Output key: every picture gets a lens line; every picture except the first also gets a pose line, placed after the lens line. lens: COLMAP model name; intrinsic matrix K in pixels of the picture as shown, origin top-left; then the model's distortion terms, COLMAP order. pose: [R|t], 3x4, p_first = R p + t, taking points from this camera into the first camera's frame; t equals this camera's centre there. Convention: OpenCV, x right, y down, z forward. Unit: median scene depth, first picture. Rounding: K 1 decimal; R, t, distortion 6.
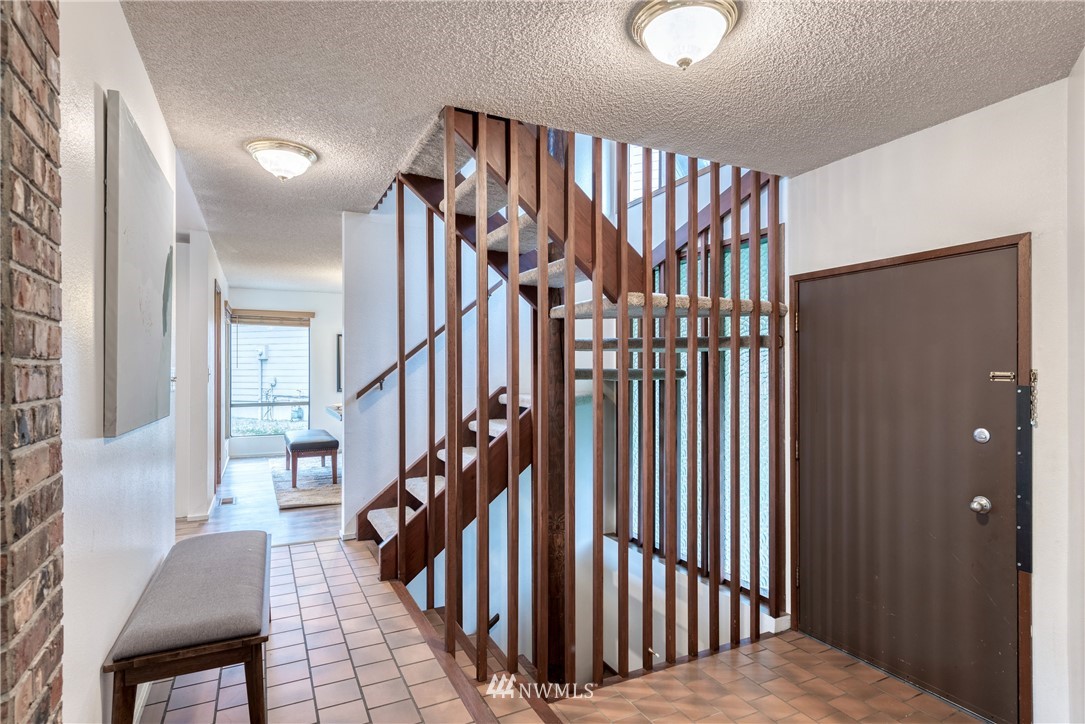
lens RADIAL K [[566.8, 0, 546.9], [0, 566.8, 368.1], [0, 0, 1]] dist [0.009569, -0.003062]
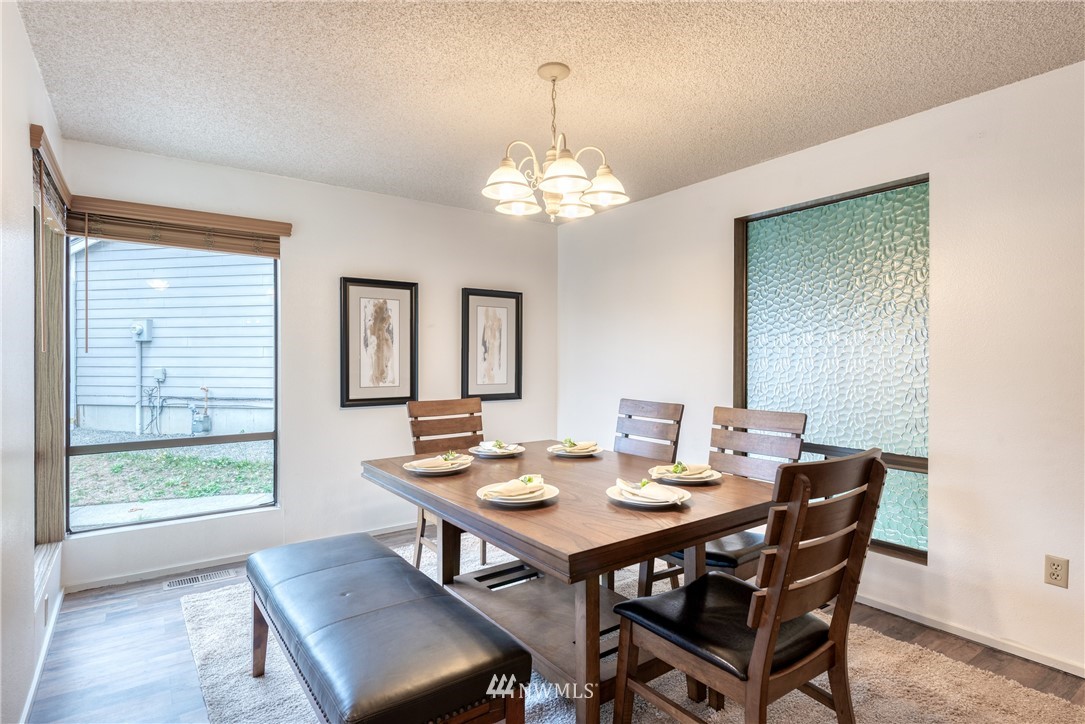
lens RADIAL K [[566.8, 0, 539.2], [0, 566.8, 359.9], [0, 0, 1]] dist [0.009569, -0.003062]
pose [[0.988327, 0.002685, 0.152325, -0.286486], [-0.003633, 0.999976, 0.005941, 0.001088], [-0.152305, -0.006425, 0.988313, 0.543789]]
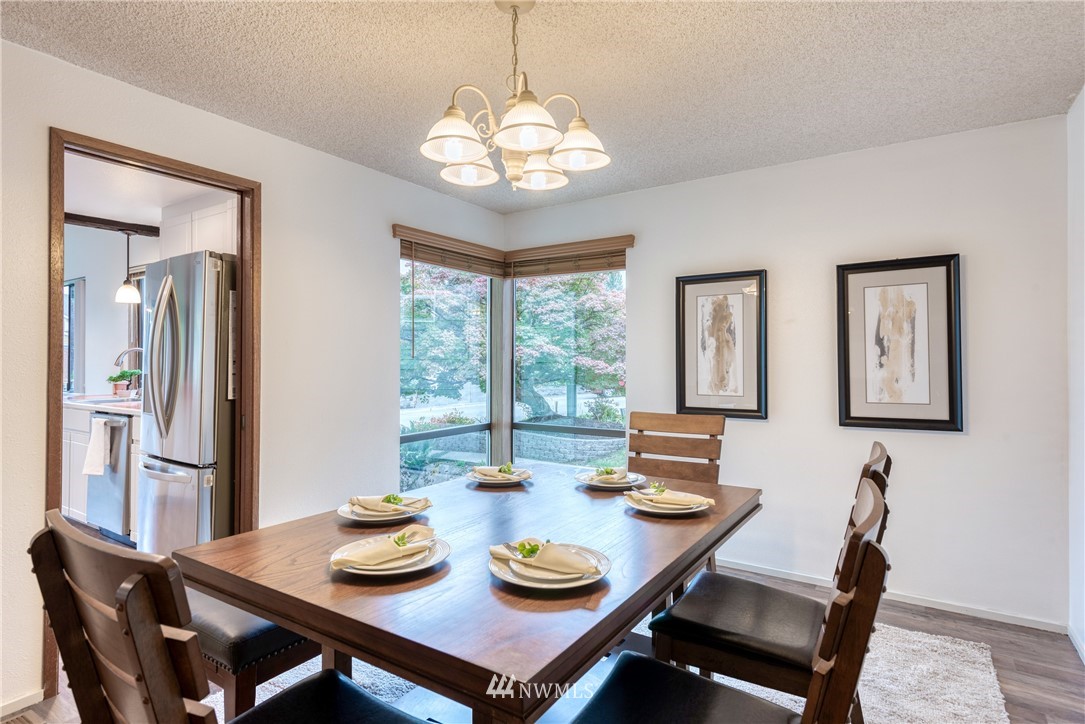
lens RADIAL K [[566.8, 0, 542.1], [0, 566.8, 357.3], [0, 0, 1]] dist [0.009569, -0.003062]
pose [[0.484044, -0.000829, -0.875043, -0.051073], [0.000794, 1.000000, -0.000508, -0.000830], [0.875043, -0.000449, 0.484044, 0.713804]]
